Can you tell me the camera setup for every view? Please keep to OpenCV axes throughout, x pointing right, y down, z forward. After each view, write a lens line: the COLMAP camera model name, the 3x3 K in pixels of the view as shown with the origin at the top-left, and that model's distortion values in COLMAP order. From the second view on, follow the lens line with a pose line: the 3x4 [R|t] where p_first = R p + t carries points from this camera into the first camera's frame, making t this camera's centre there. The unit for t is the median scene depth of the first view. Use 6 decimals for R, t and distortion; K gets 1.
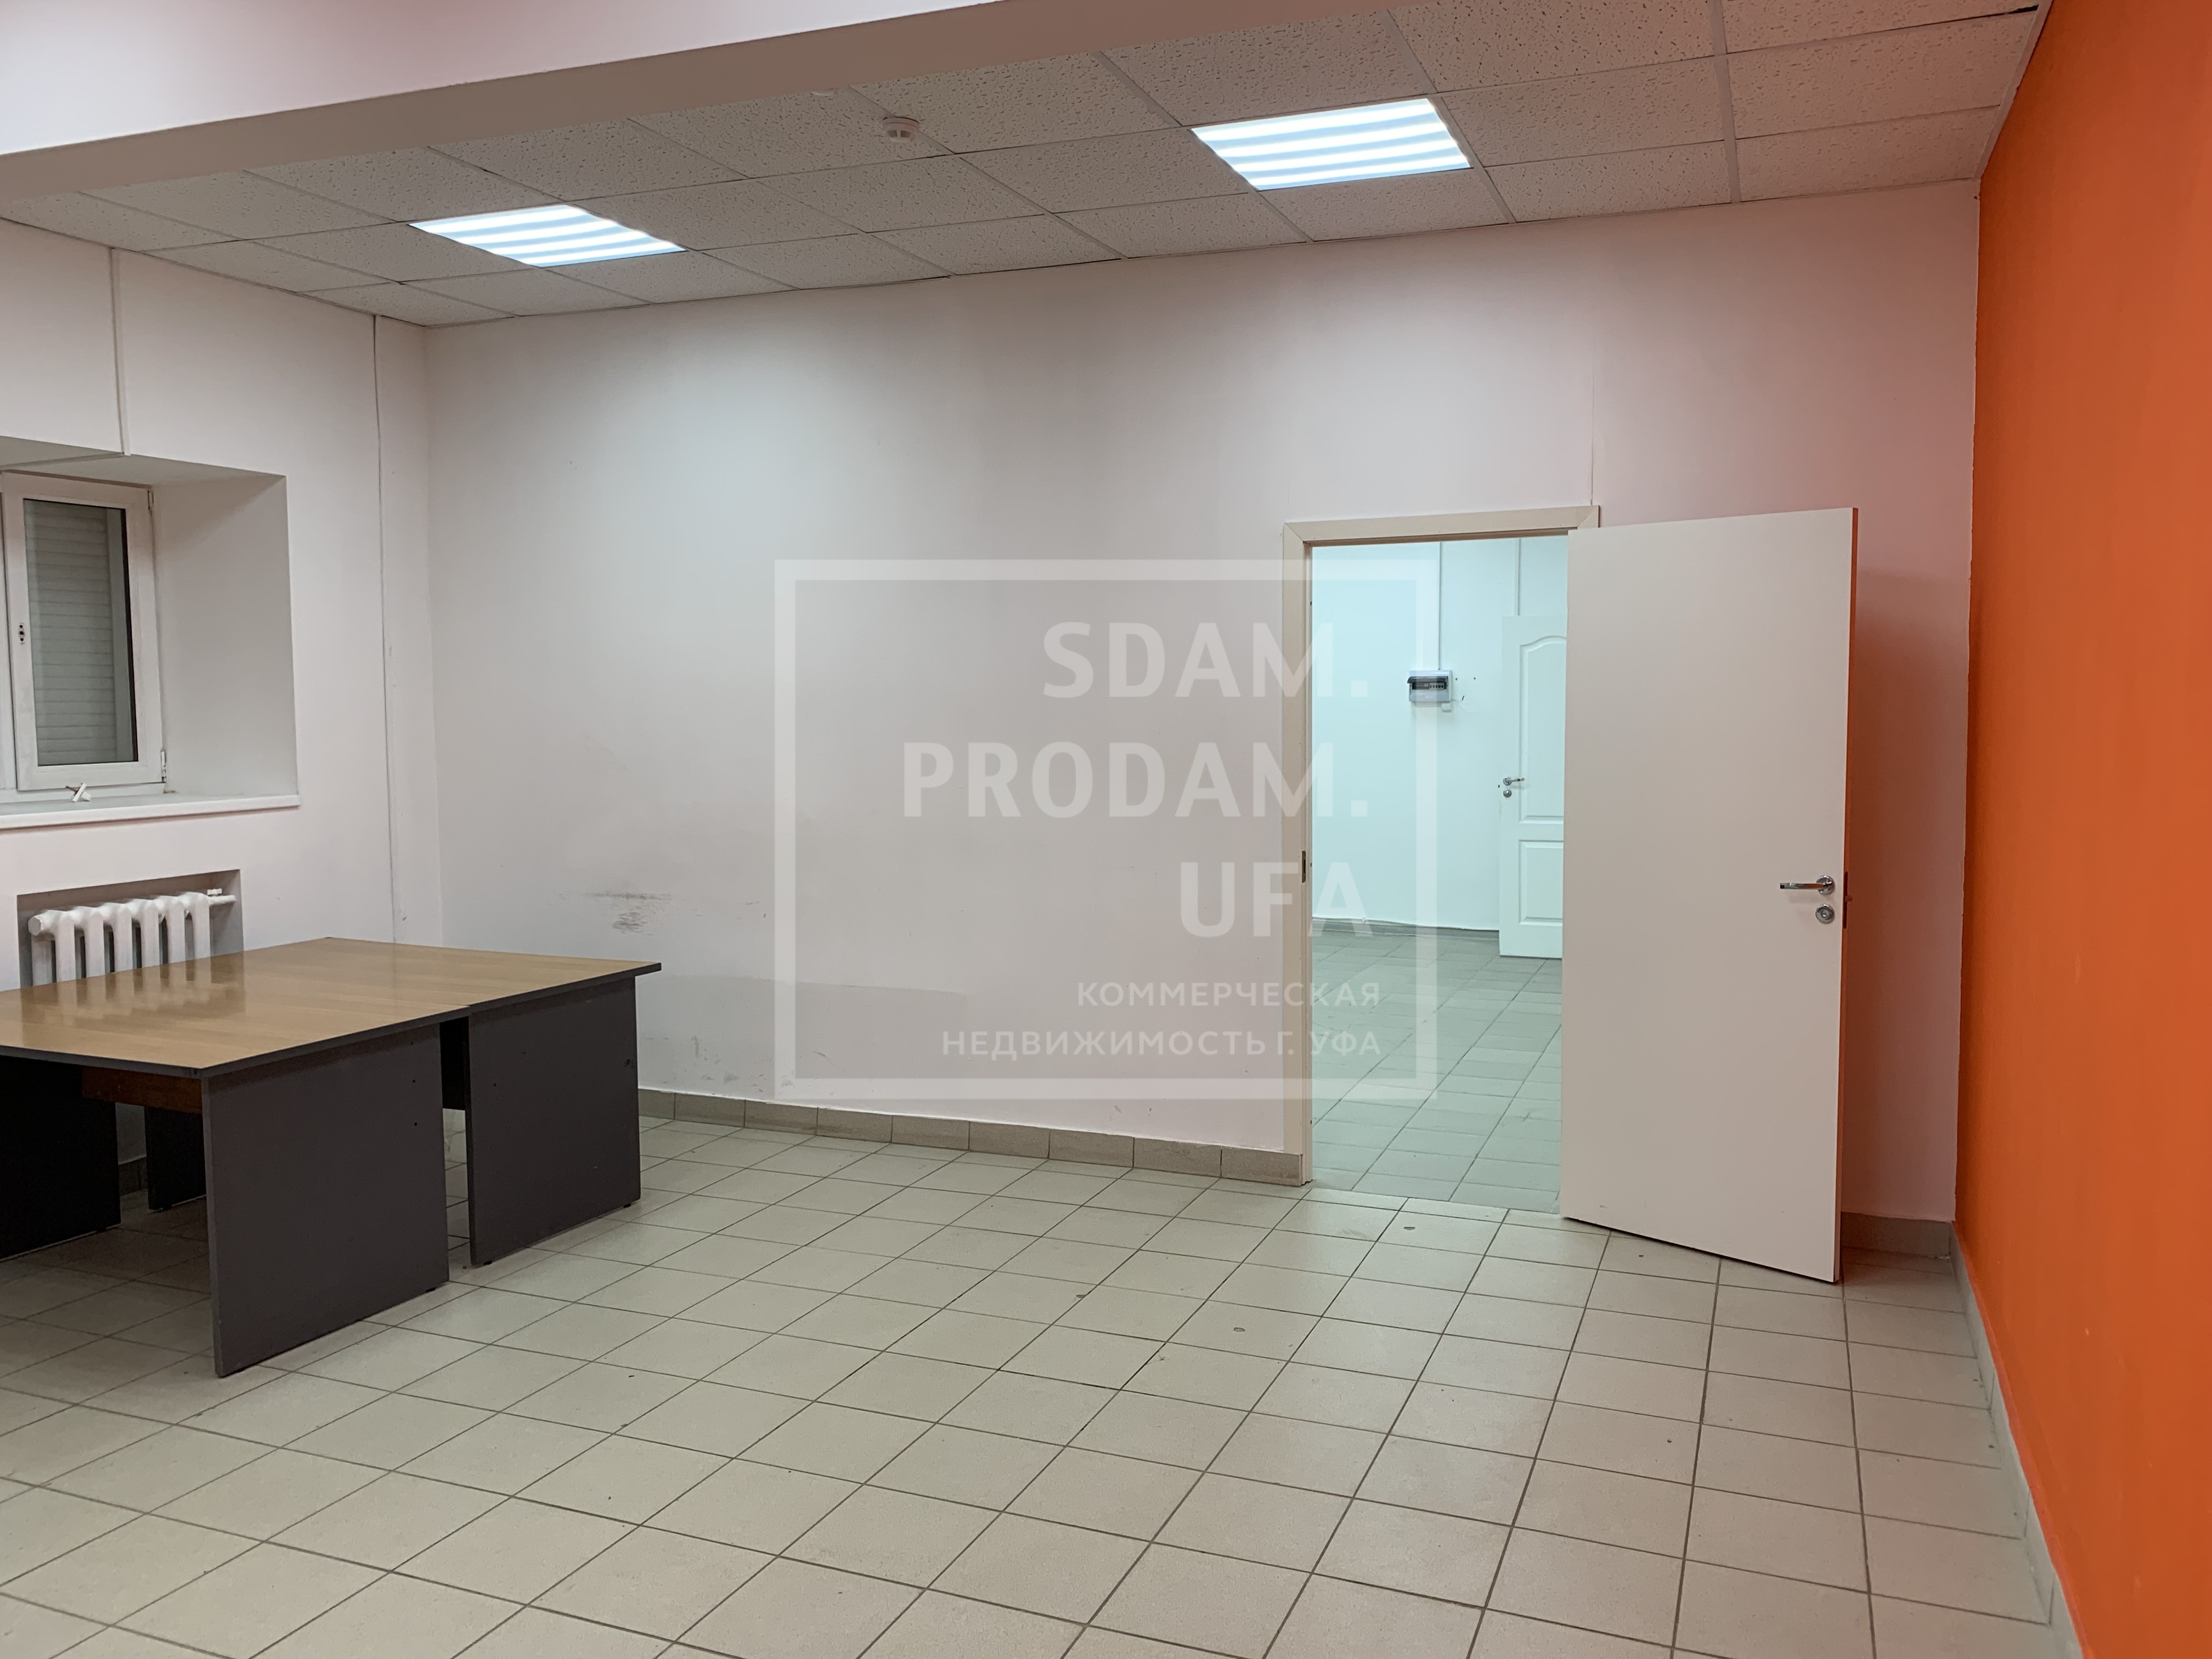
lens RADIAL K [[1687.0, 0, 1102.7], [0, 1687.0, 812.4], [0, 0, 1]] dist [0.008992, 0.000999]
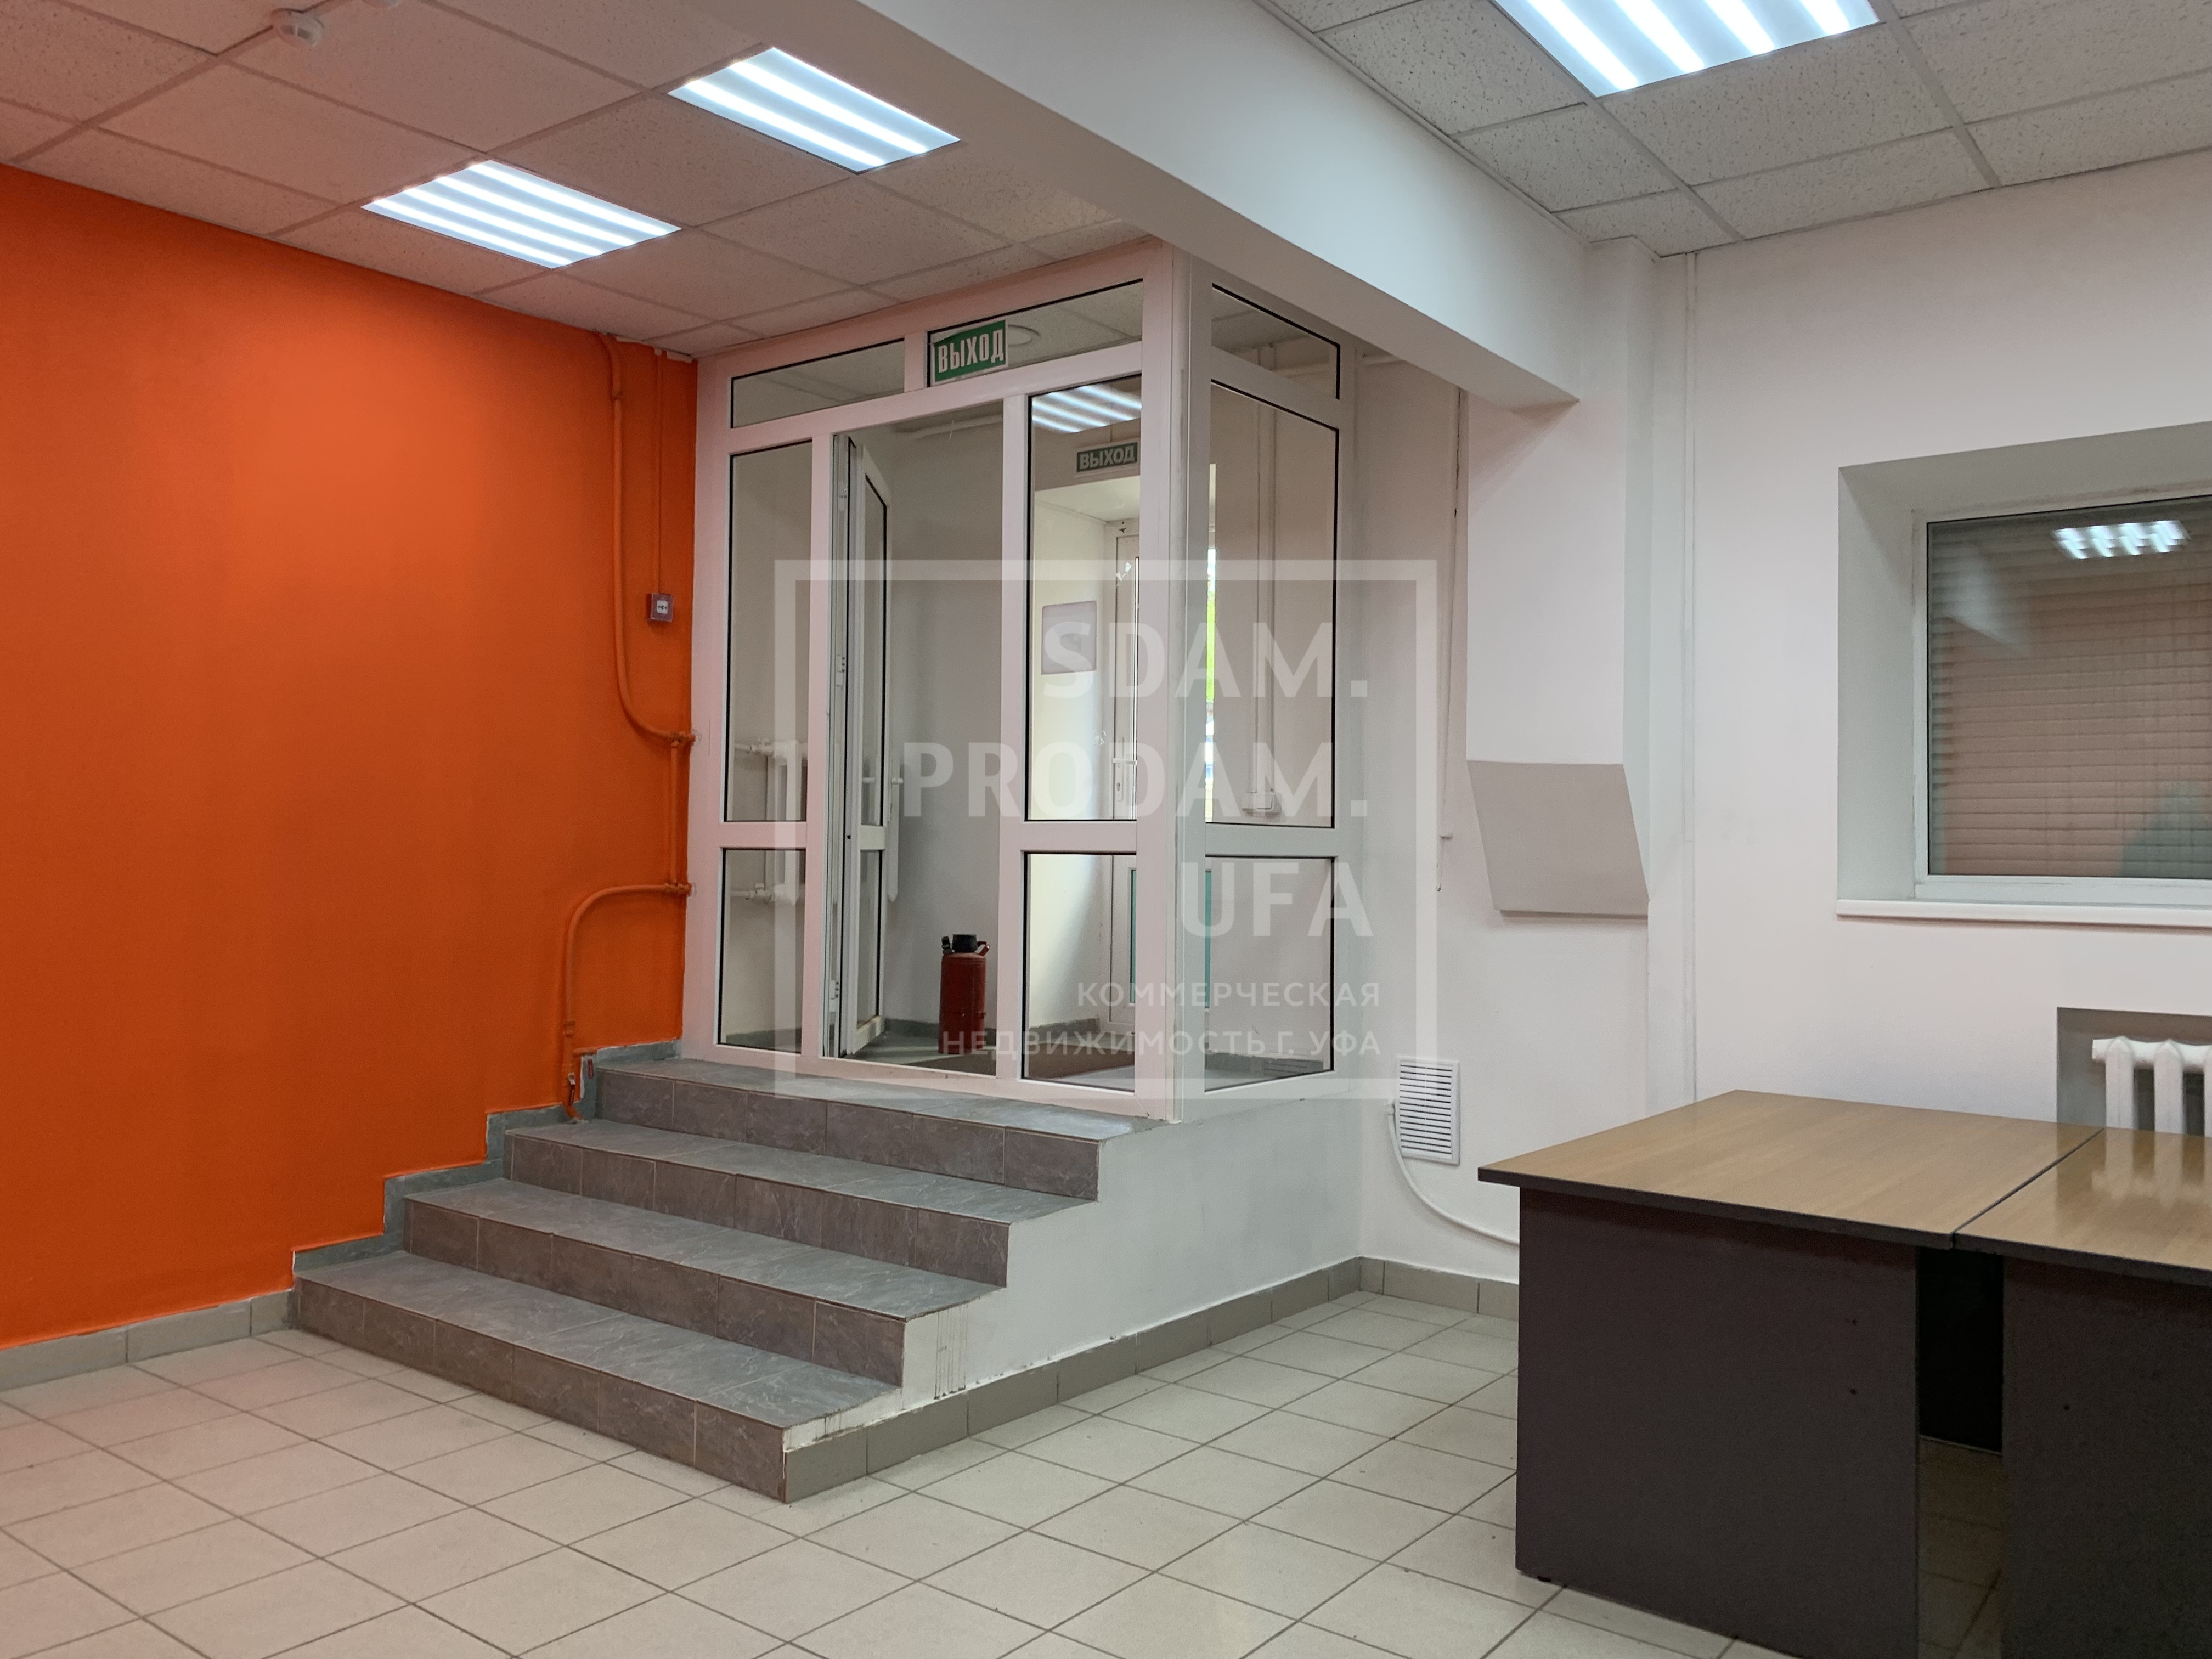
lens RADIAL K [[1685.9, 0, 1129.8], [0, 1685.9, 804.6], [0, 0, 1]] dist [0.062358, -0.110236]
pose [[-0.252389, -0.025441, -0.967291, 0.231830], [-0.081909, 0.996628, -0.004841, -0.006547], [0.964153, 0.078008, -0.253621, 0.741591]]
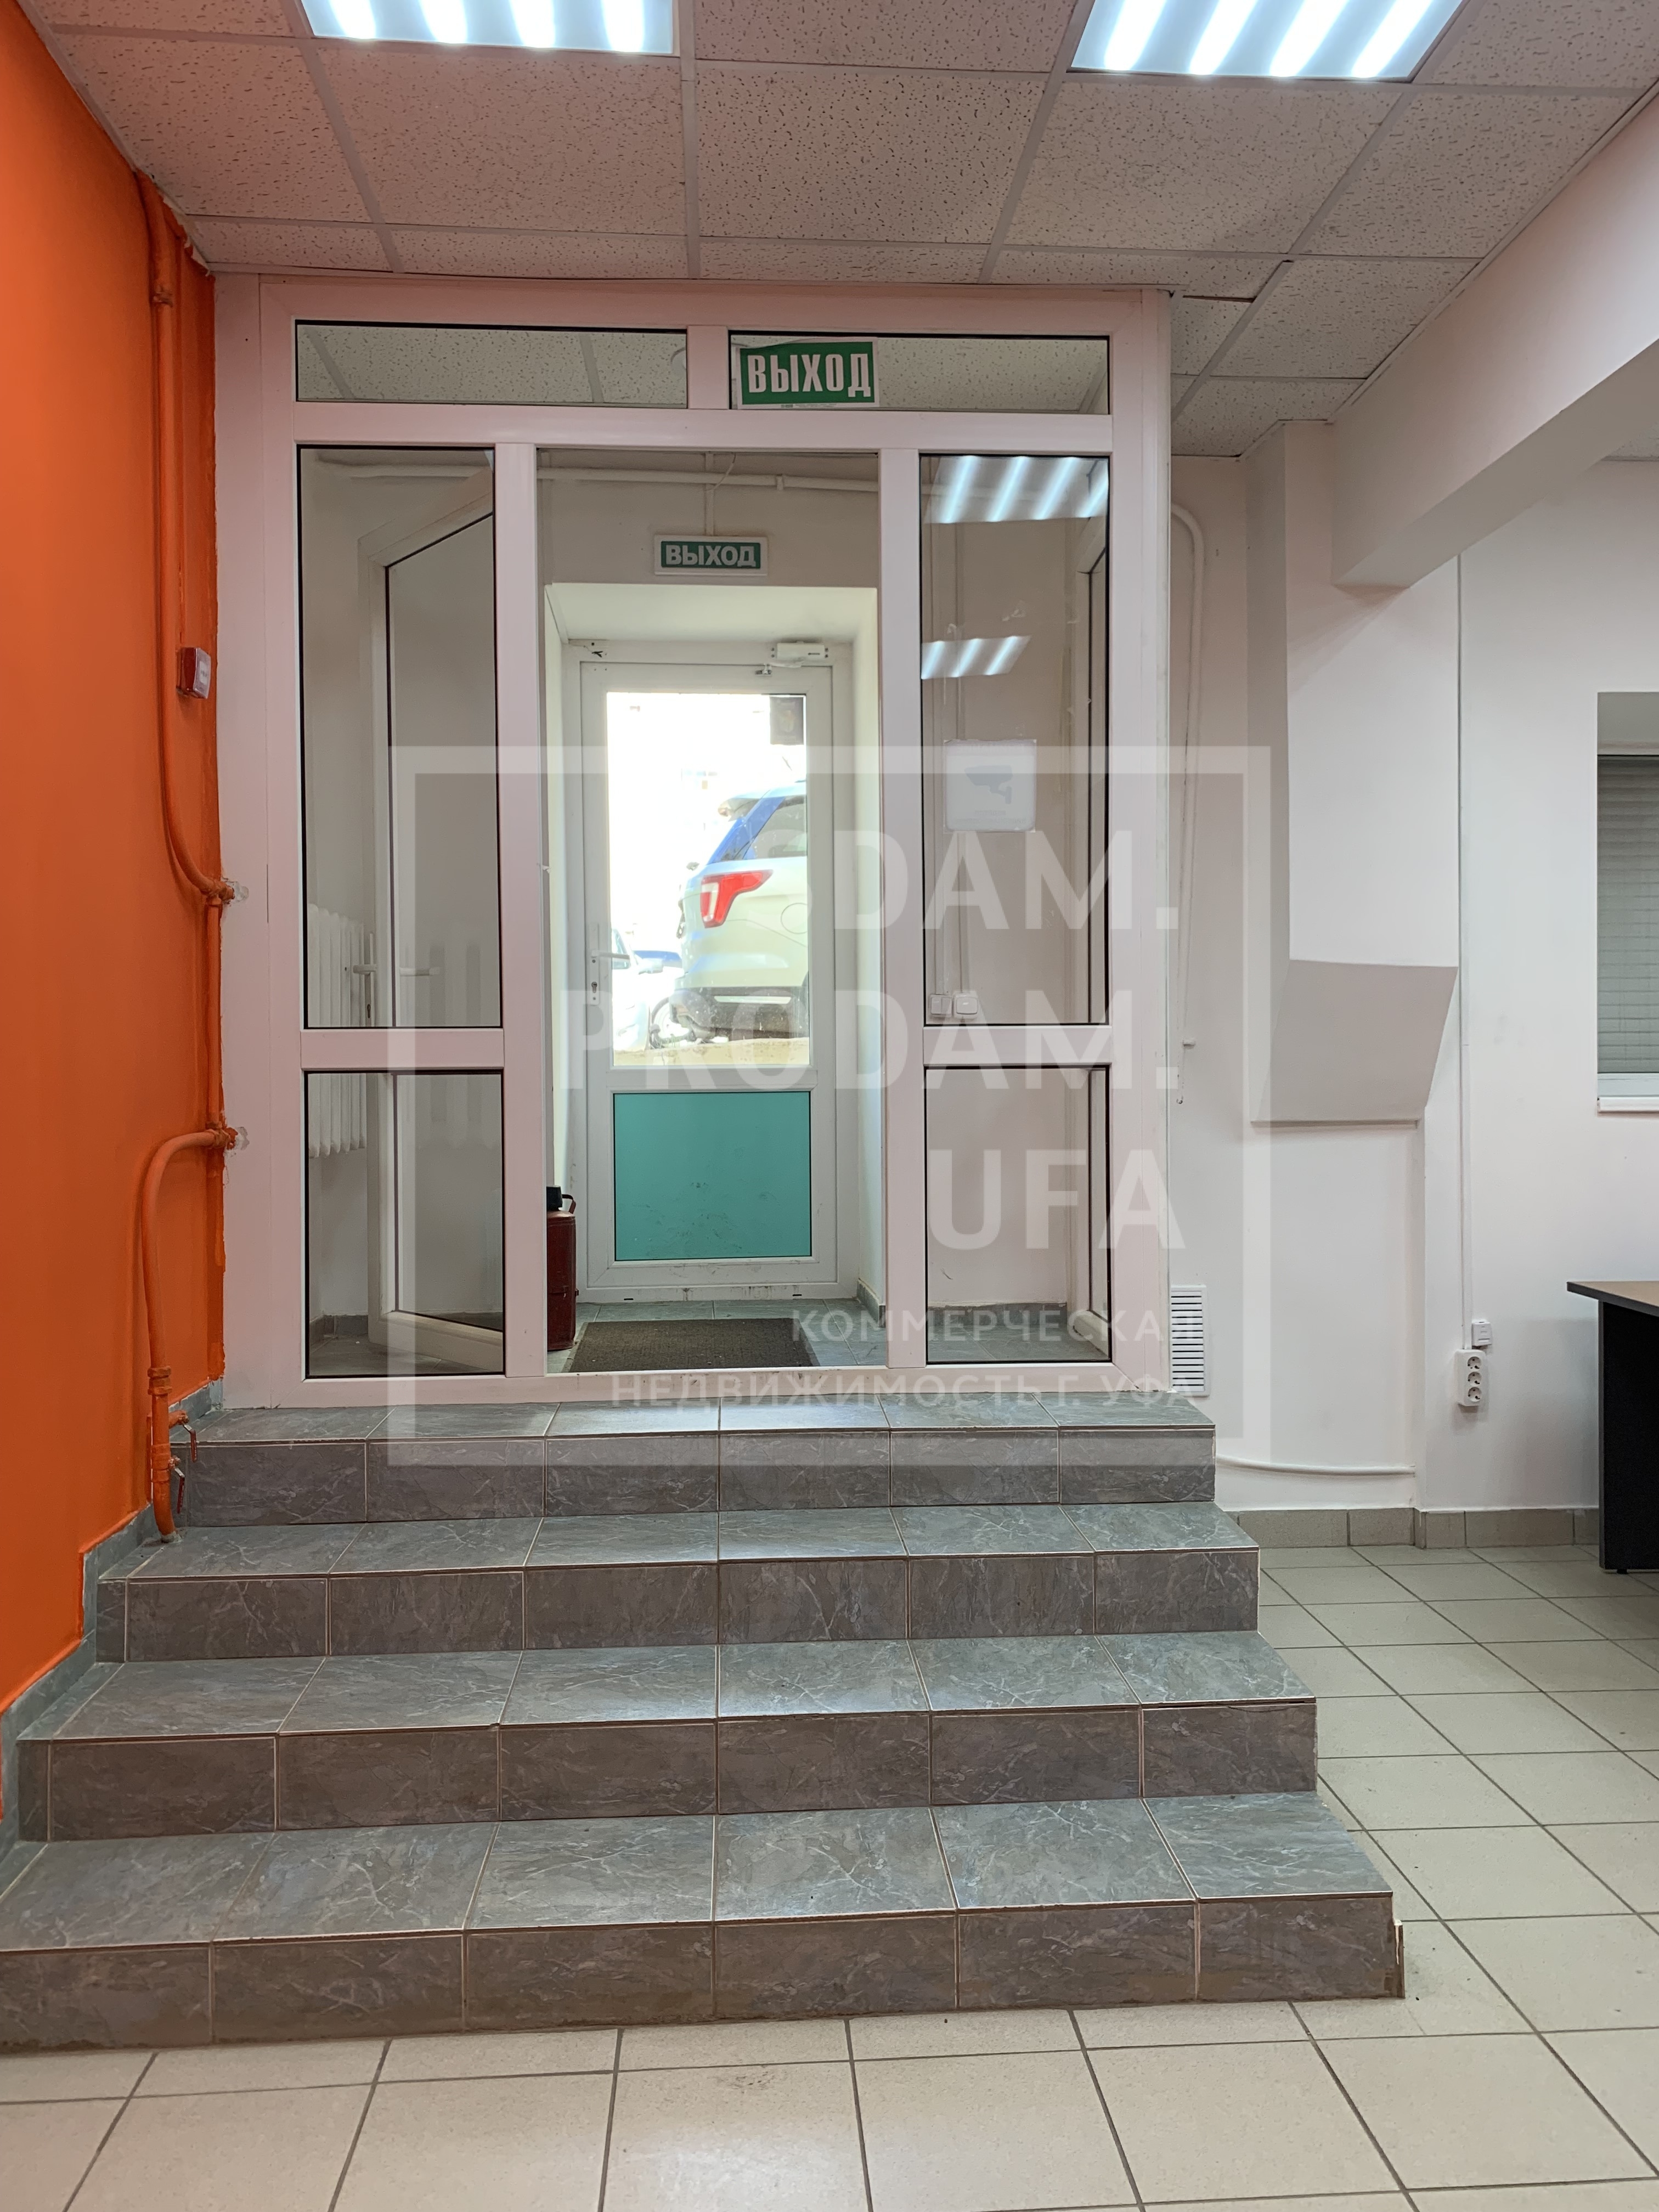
lens RADIAL K [[1687.0, 0, 845.1], [0, 1687.0, 1092.0], [0, 0, 1]] dist [0.008992, 0.000999]
pose [[0.442669, 0.010402, -0.896625, -0.033822], [-0.060465, 0.998003, -0.018274, 0.044202], [0.894644, 0.062304, 0.442414, 0.127329]]
